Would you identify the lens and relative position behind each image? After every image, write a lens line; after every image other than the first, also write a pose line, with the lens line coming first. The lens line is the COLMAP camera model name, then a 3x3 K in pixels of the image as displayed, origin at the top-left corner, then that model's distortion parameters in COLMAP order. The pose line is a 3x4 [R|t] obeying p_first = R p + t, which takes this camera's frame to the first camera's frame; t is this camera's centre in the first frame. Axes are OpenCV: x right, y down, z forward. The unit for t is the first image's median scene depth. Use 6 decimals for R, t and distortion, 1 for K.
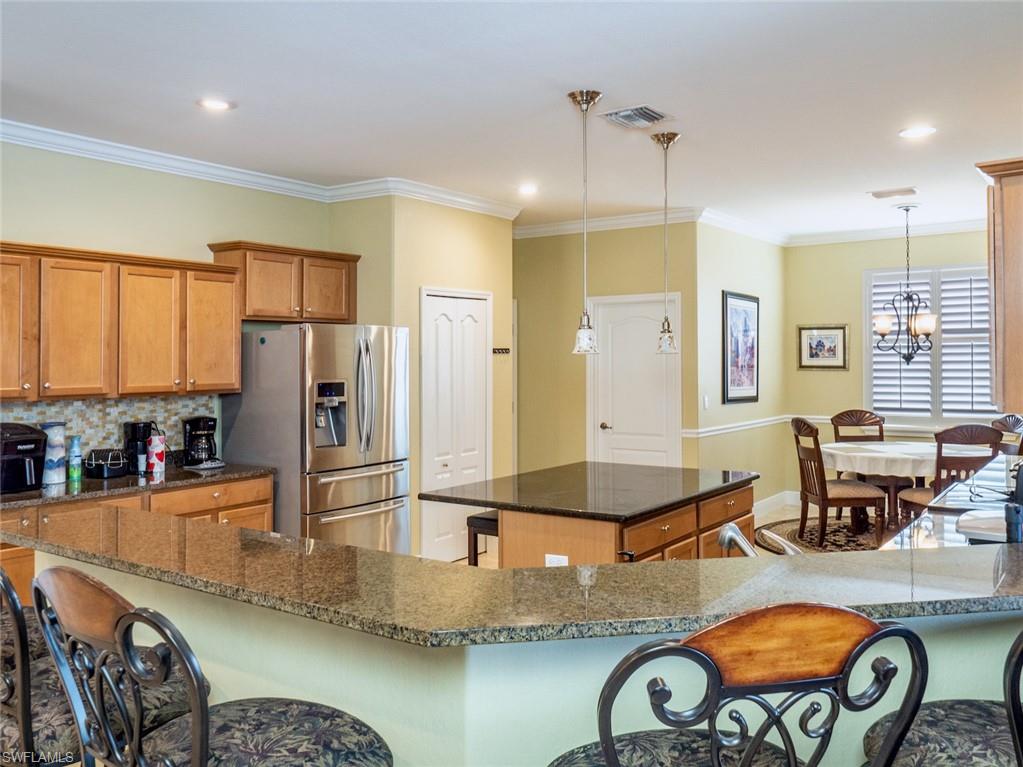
lens RADIAL K [[862.0, 0, 524.2], [0, 862.0, 370.9], [0, 0, 1]] dist [0.001831, -0.002830]
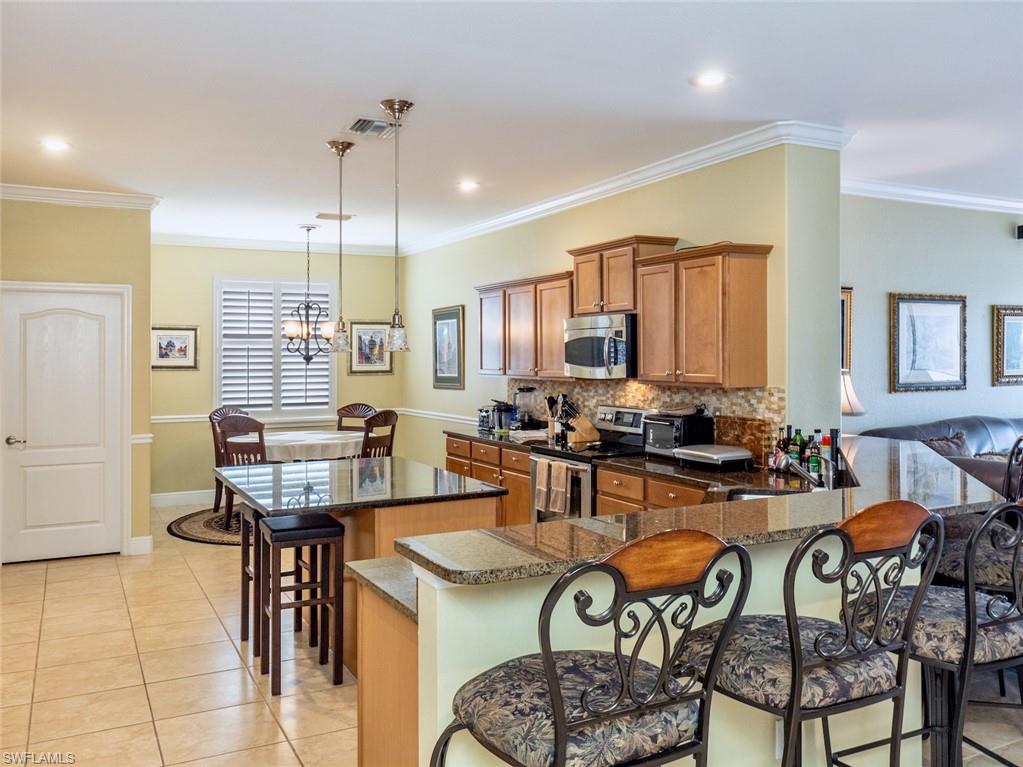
lens RADIAL K [[858.1, 0, 522.4], [0, 858.1, 356.1], [0, 0, 1]] dist [0.003843, -0.006808]
pose [[0.454003, 0.008902, 0.890956, -0.540350], [0.009098, 0.999852, -0.014627, 0.001361], [-0.890954, 0.014747, 0.453855, 0.268512]]
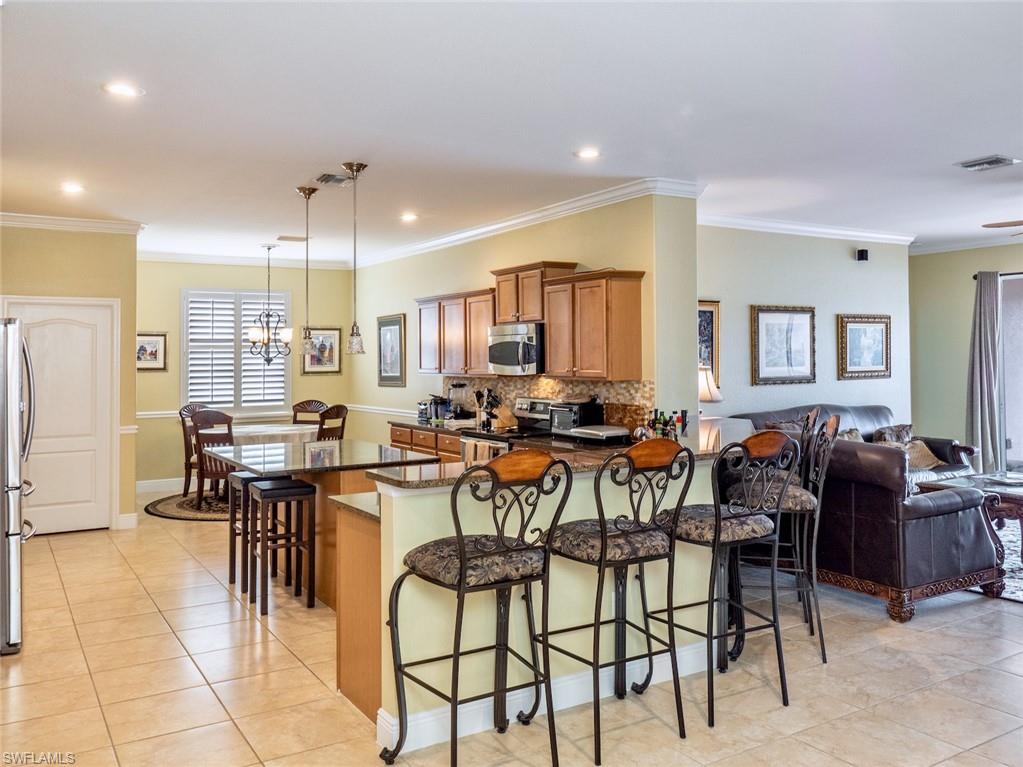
lens RADIAL K [[853.3, 0, 519.2], [0, 853.3, 341.5], [0, 0, 1]] dist [0.006288, 0.001114]
pose [[0.393361, 0.024608, 0.919055, -0.735197], [0.014875, 0.999341, -0.033124, 0.005897], [-0.919264, 0.026701, 0.392735, 0.156482]]
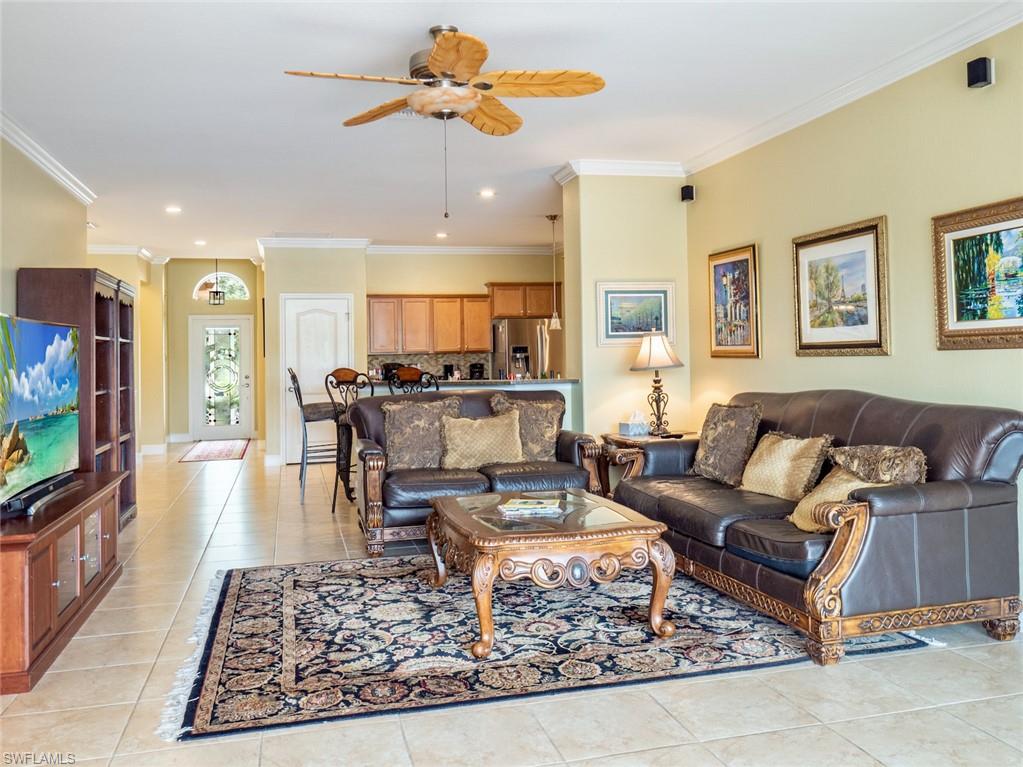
lens RADIAL K [[848.7, 0, 515.3], [0, 848.7, 324.8], [0, 0, 1]] dist [-0.002541, -0.005082]
pose [[0.767263, -0.030211, -0.640620, 0.981589], [0.007533, 0.999245, -0.038101, 0.035097], [0.641288, 0.024408, 0.766912, -0.542616]]
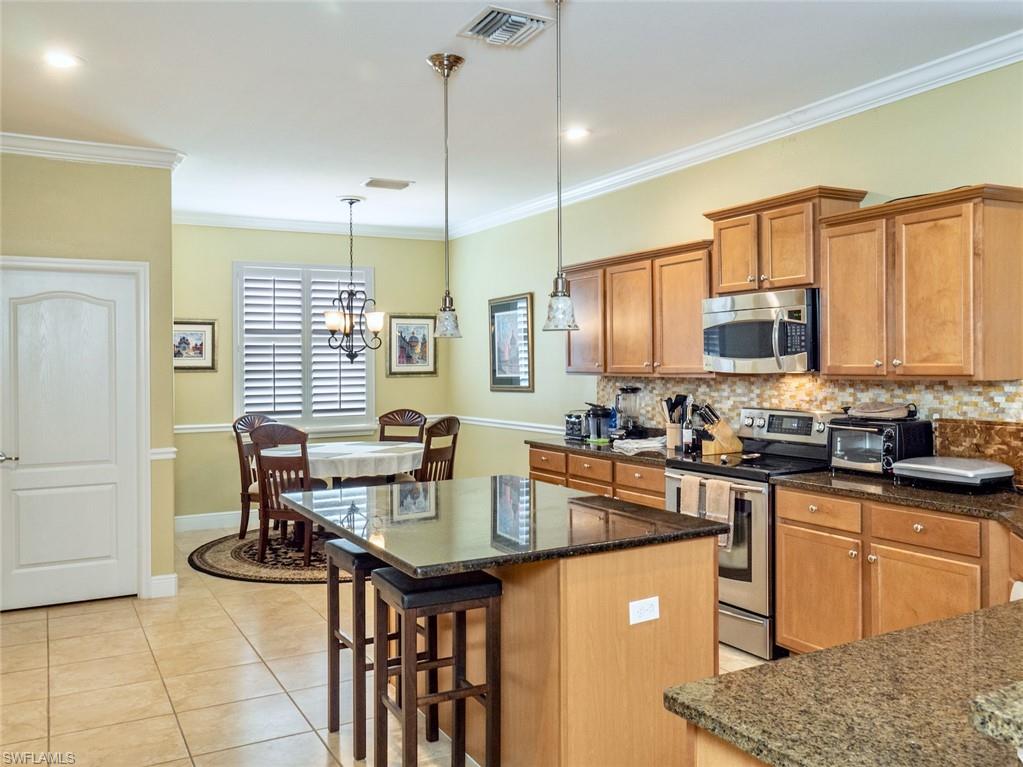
lens RADIAL K [[862.0, 0, 524.2], [0, 862.0, 370.9], [0, 0, 1]] dist [0.001831, -0.002830]
pose [[0.434712, -0.001112, 0.900569, -0.416895], [0.015096, 0.999868, -0.006052, 0.012742], [-0.900443, 0.016226, 0.434671, 0.485460]]
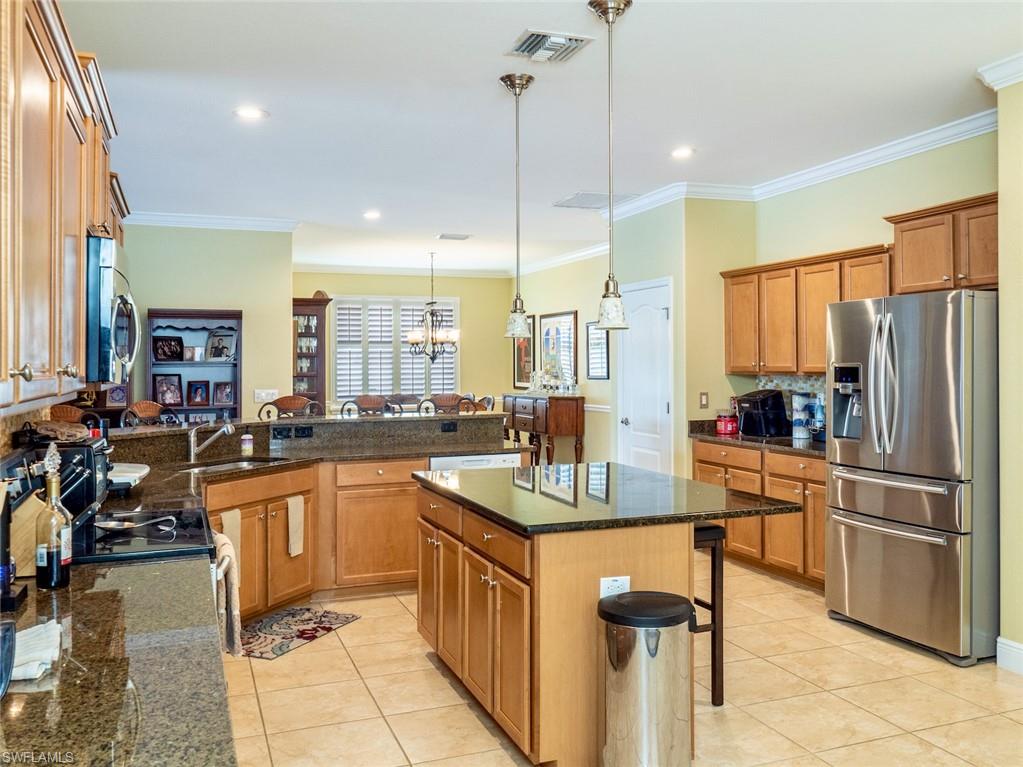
lens RADIAL K [[843.3, 0, 516.2], [0, 843.3, 358.8], [0, 0, 1]] dist [-0.000895, -0.001651]
pose [[-0.550444, 0.008500, -0.834829, 0.607779], [0.005599, 0.999963, 0.006489, -0.001701], [0.834854, -0.001102, -0.550471, 1.057697]]
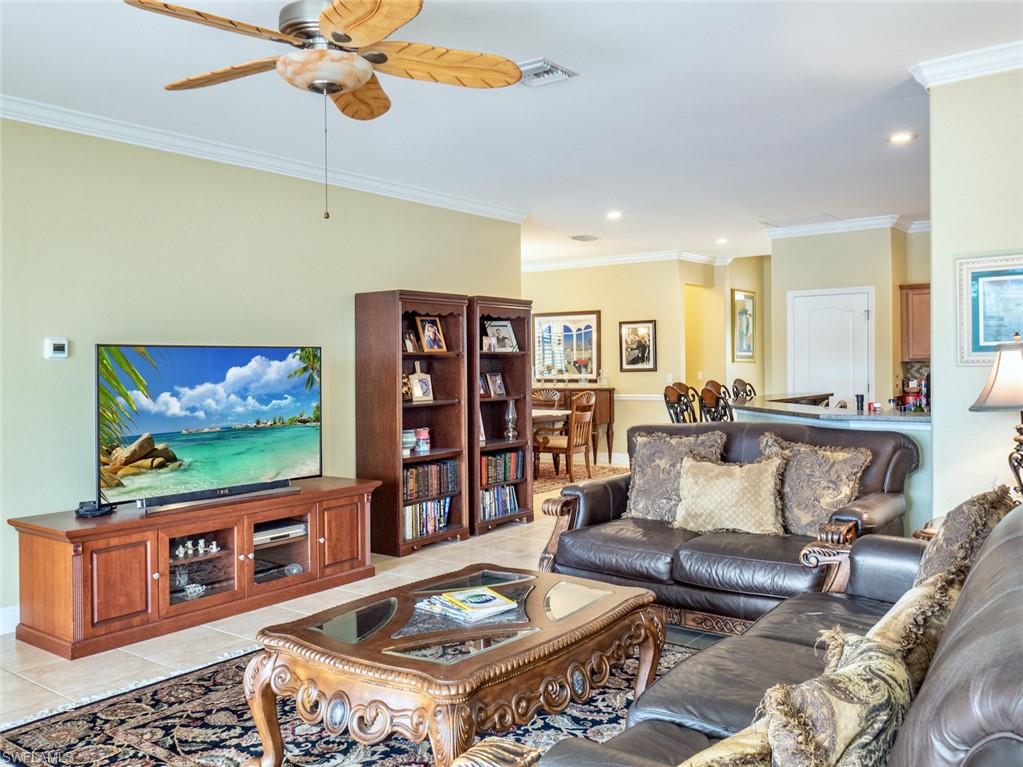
lens RADIAL K [[858.1, 0, 522.4], [0, 858.1, 356.1], [0, 0, 1]] dist [0.003843, -0.006808]
pose [[-0.028636, 0.002440, -0.999587, 1.045544], [0.005400, 0.999983, 0.002286, 0.010714], [0.999575, -0.005332, -0.028649, 0.057176]]
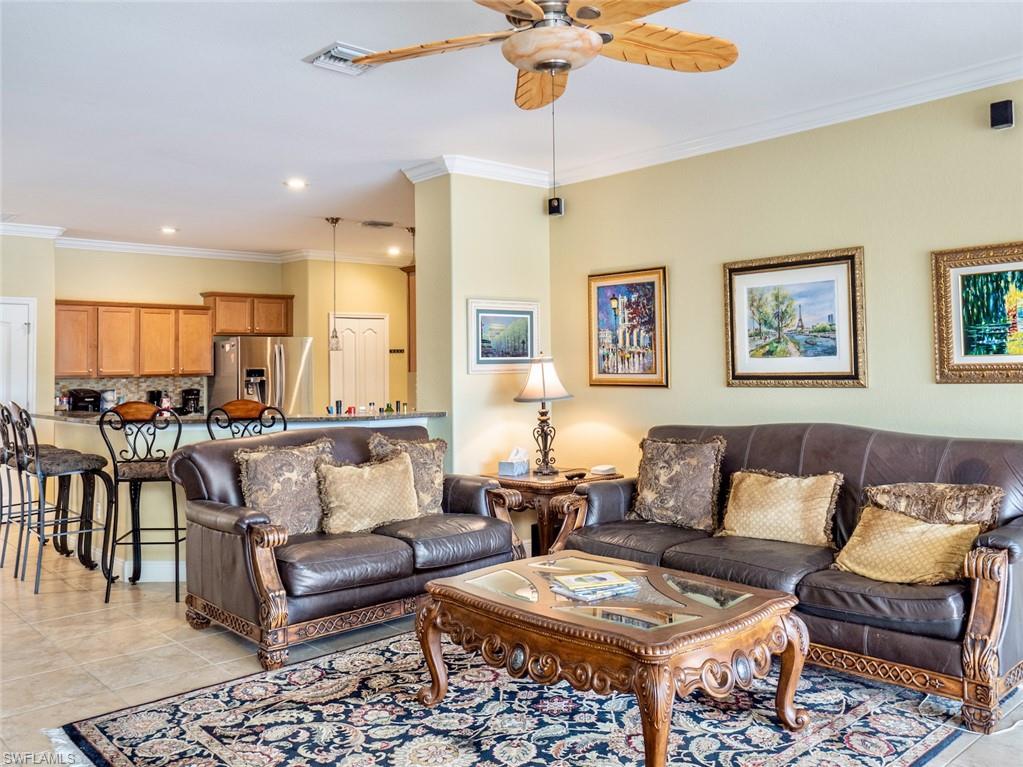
lens RADIAL K [[849.7, 0, 514.0], [0, 849.7, 331.7], [0, 0, 1]] dist [0.002500, -0.005269]
pose [[0.977091, -0.015132, -0.212282, 0.603607], [0.004916, 0.998808, -0.048568, 0.021385], [0.212764, 0.046412, 0.976001, -0.548416]]
